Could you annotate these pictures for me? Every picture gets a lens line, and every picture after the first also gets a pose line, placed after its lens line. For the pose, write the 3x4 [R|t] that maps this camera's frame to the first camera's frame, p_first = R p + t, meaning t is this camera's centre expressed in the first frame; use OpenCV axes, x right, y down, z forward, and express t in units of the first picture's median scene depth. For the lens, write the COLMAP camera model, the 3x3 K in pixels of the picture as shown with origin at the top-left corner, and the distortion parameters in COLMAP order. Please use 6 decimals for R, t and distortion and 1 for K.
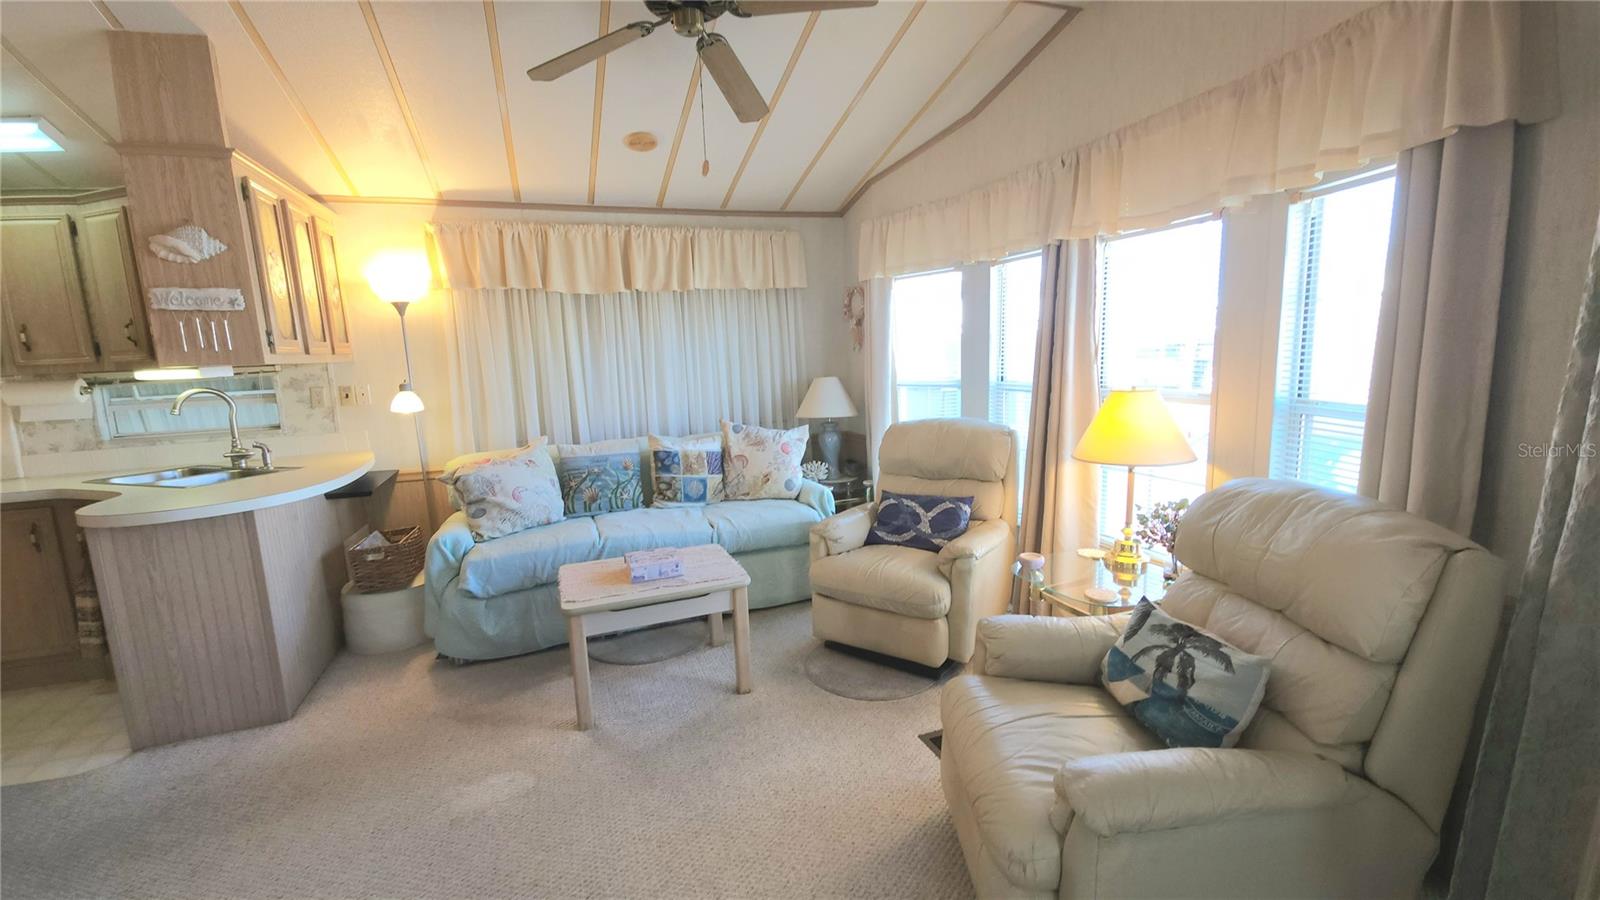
lens RADIAL K [[651.2, 0, 799.9], [0, 651.2, 457.8], [0, 0, 1]] dist [0.002786, -0.005032]
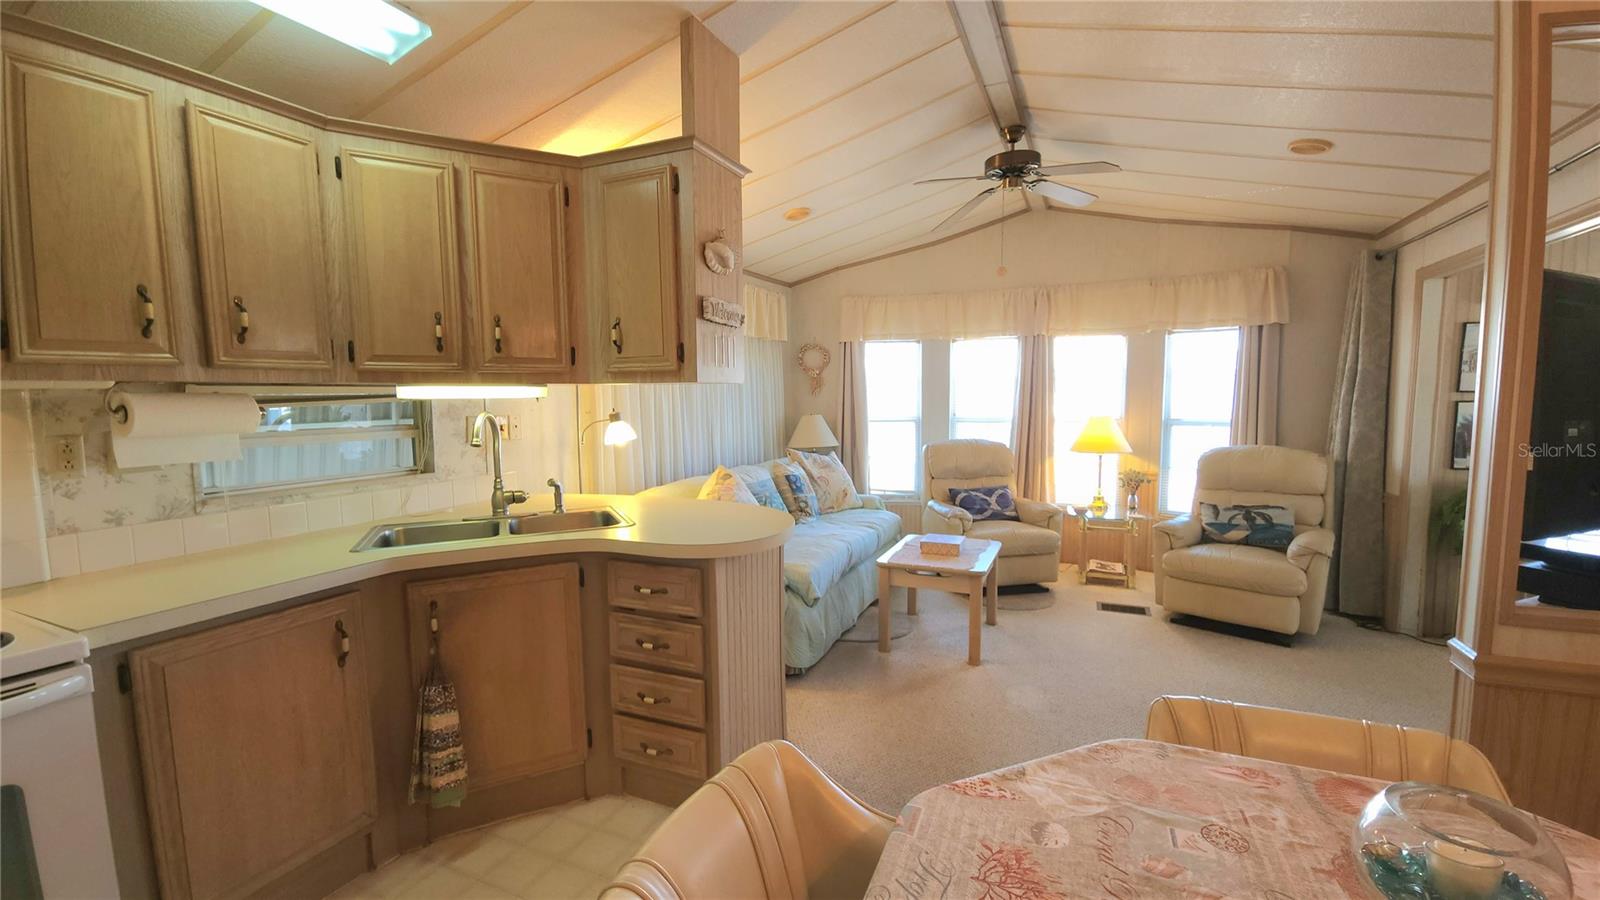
lens RADIAL K [[651.2, 0, 799.9], [0, 651.2, 457.8], [0, 0, 1]] dist [0.002786, -0.005032]
pose [[0.704220, -0.036060, 0.709066, -1.153627], [0.097566, 0.994150, -0.046342, 0.016345], [-0.703246, 0.101816, 0.703618, 0.206736]]
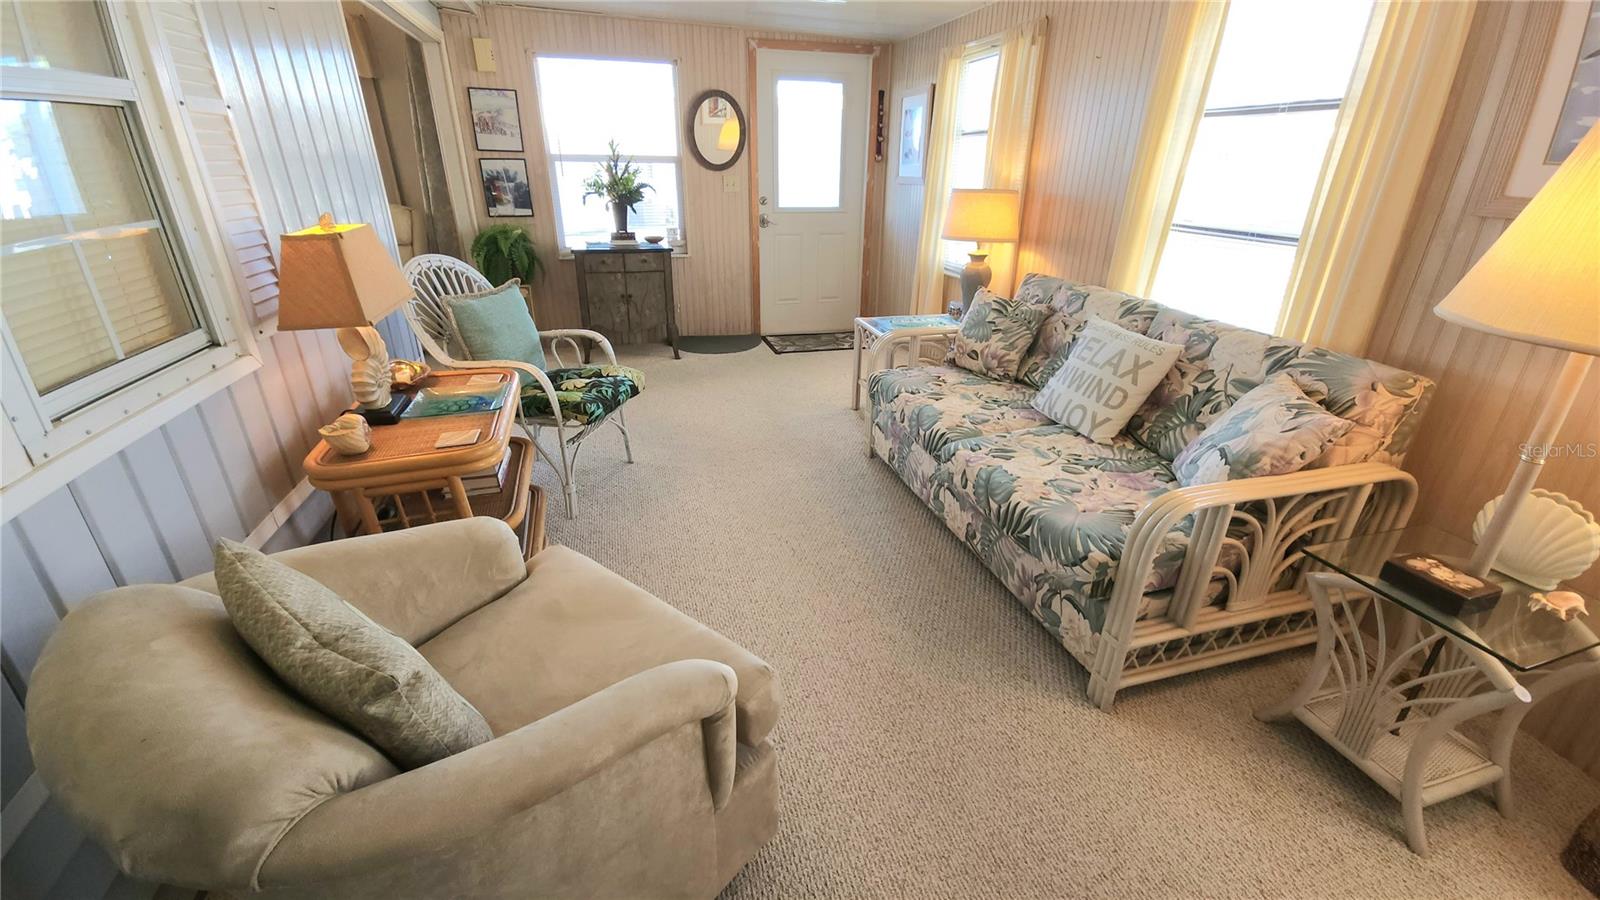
lens RADIAL K [[651.2, 0, 799.9], [0, 651.2, 457.8], [0, 0, 1]] dist [0.002786, -0.005032]
pose [[0.083526, -0.371932, 0.924495, -1.035305], [0.147129, 0.922172, 0.357704, 0.164865], [-0.985584, 0.106143, 0.131748, -0.571916]]
